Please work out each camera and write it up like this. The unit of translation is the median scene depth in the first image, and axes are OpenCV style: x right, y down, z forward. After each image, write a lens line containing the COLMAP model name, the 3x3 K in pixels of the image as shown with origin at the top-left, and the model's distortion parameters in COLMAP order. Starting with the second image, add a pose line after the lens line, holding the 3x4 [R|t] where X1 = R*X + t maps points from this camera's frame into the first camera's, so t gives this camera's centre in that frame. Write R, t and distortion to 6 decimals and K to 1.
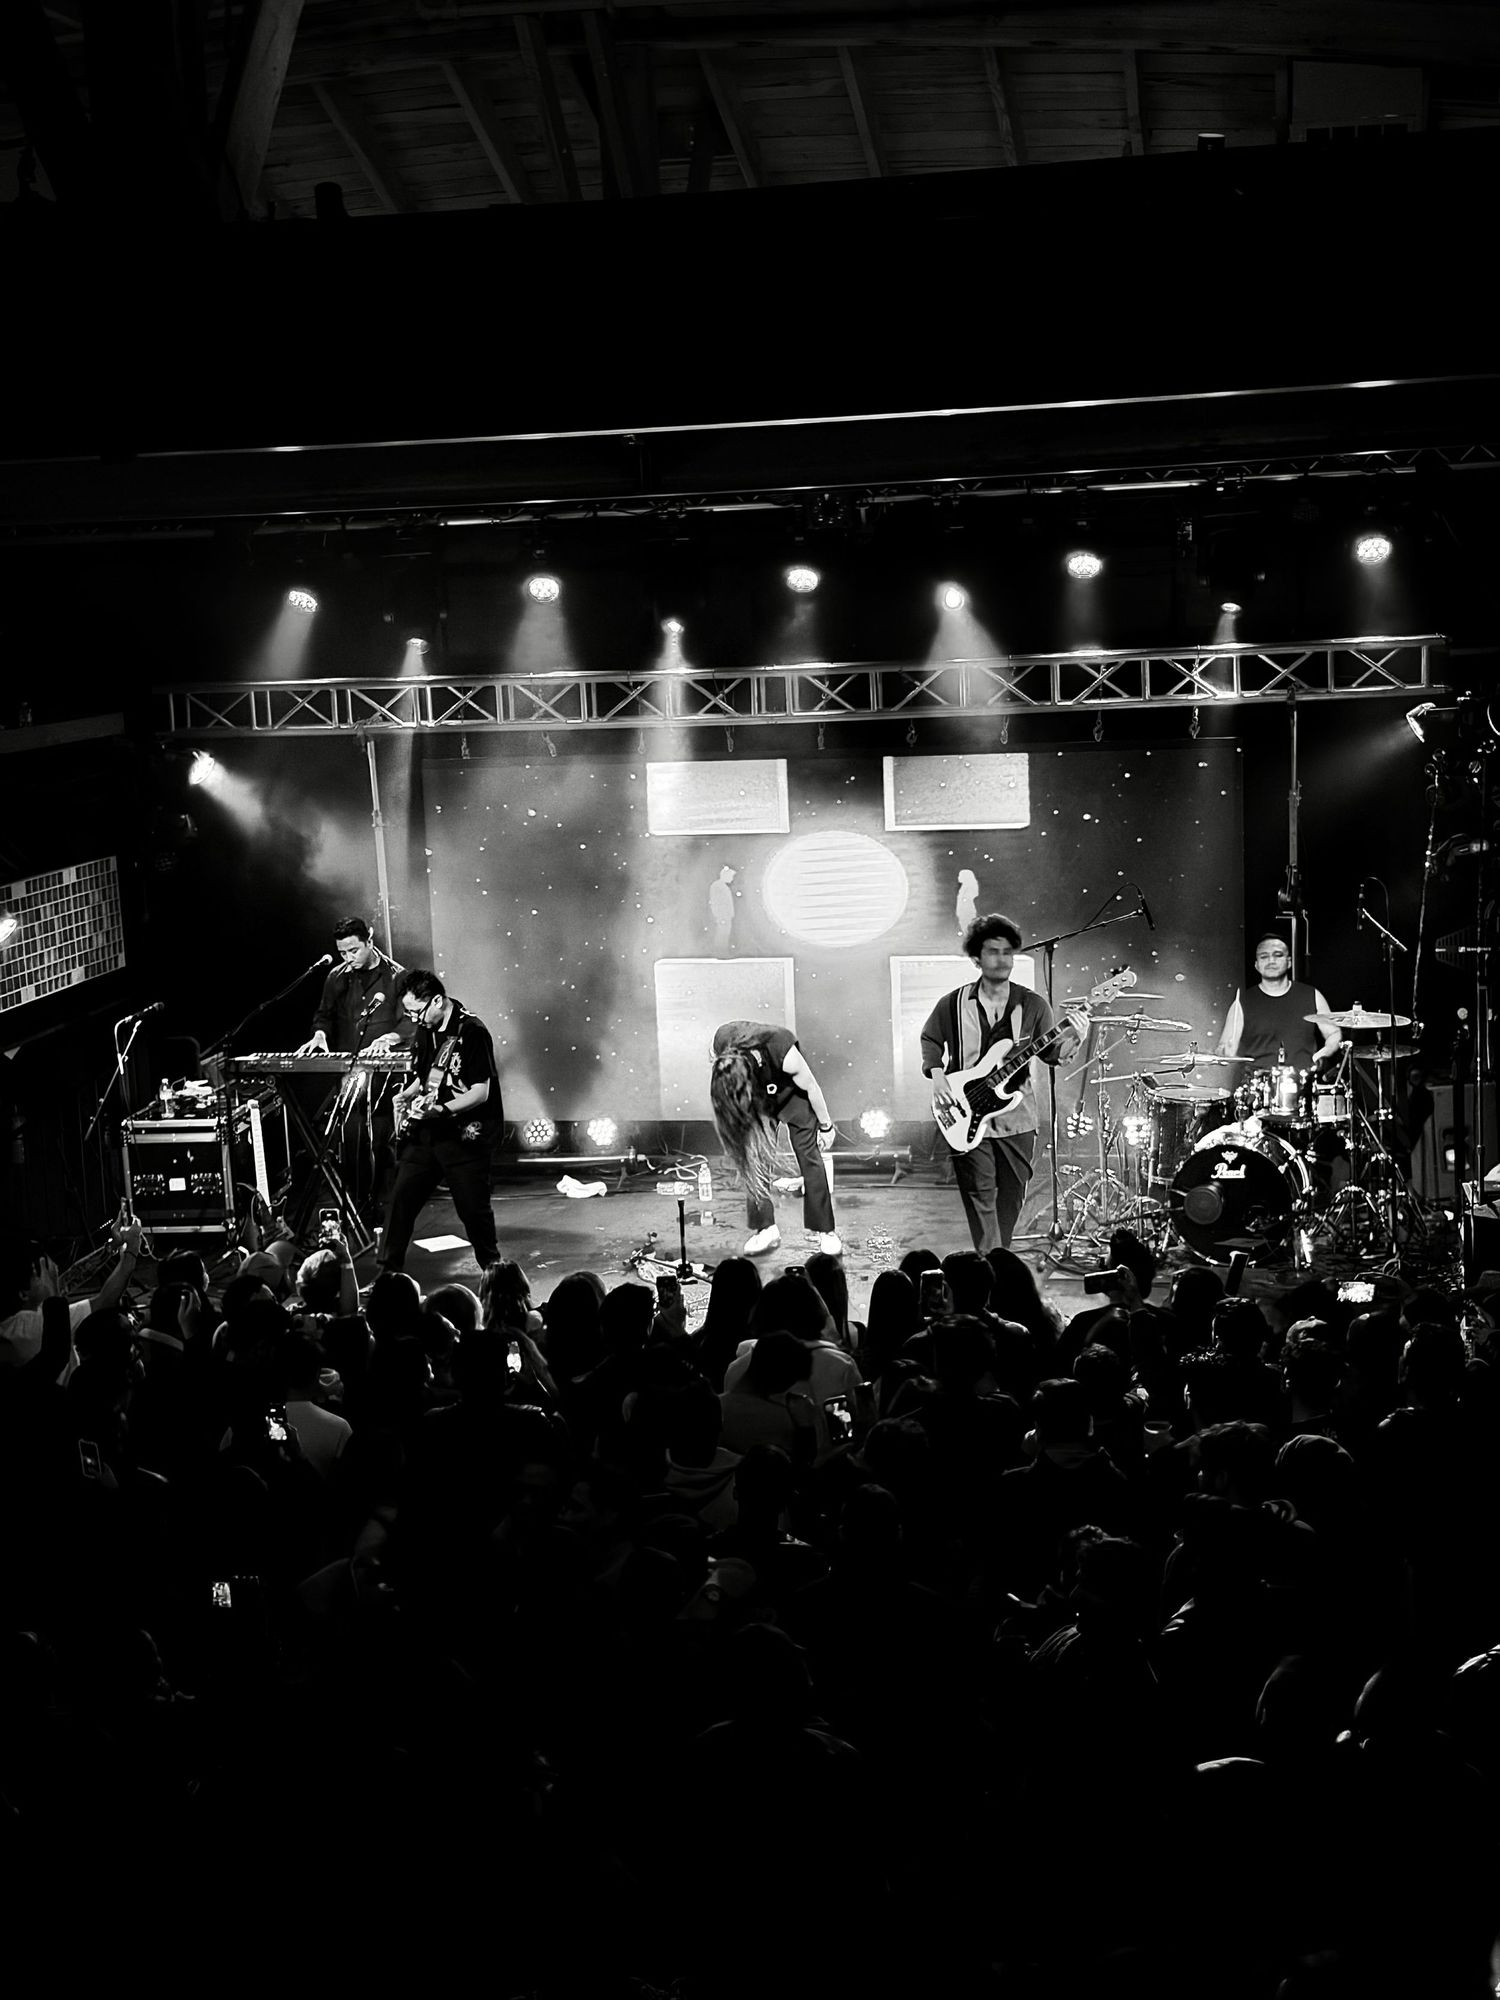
lens RADIAL K [[2819.0, 0, 739.6], [0, 2819.0, 1001.5], [0, 0, 1]] dist [0.163715, 0.008258]
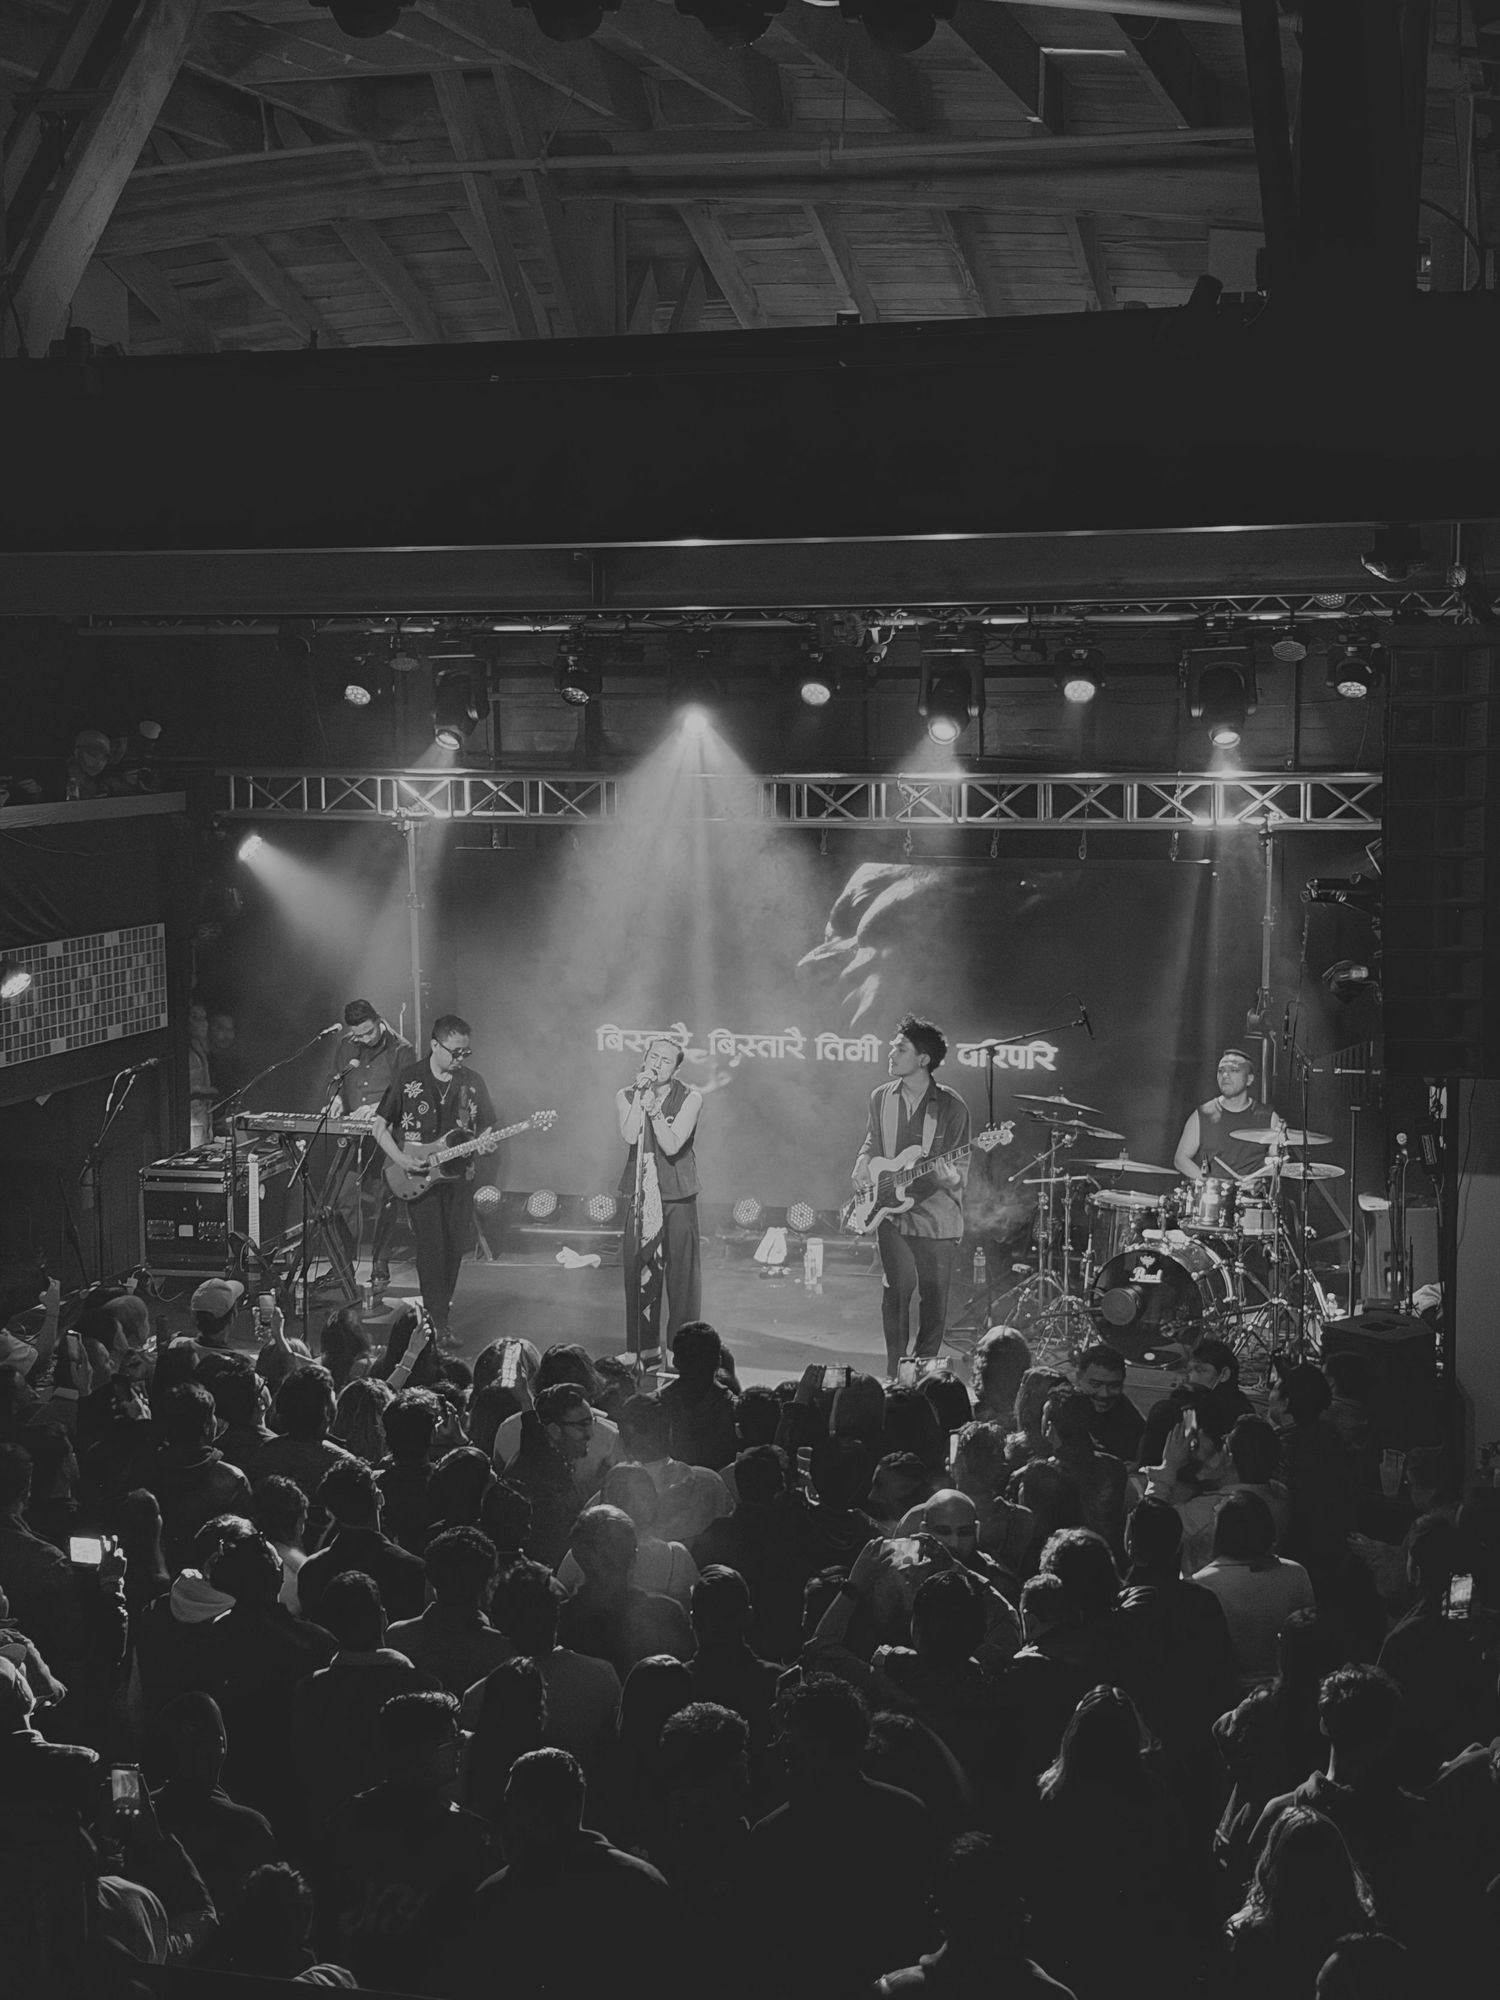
lens RADIAL K [[2819.0, 0, 739.6], [0, 2819.0, 1001.5], [0, 0, 1]] dist [0.163715, 0.008258]
pose [[0.992891, 0.051975, -0.107076, 0.122425], [-0.056135, 0.997766, -0.036207, 0.005346], [0.104955, 0.041961, 0.993591, -0.047626]]
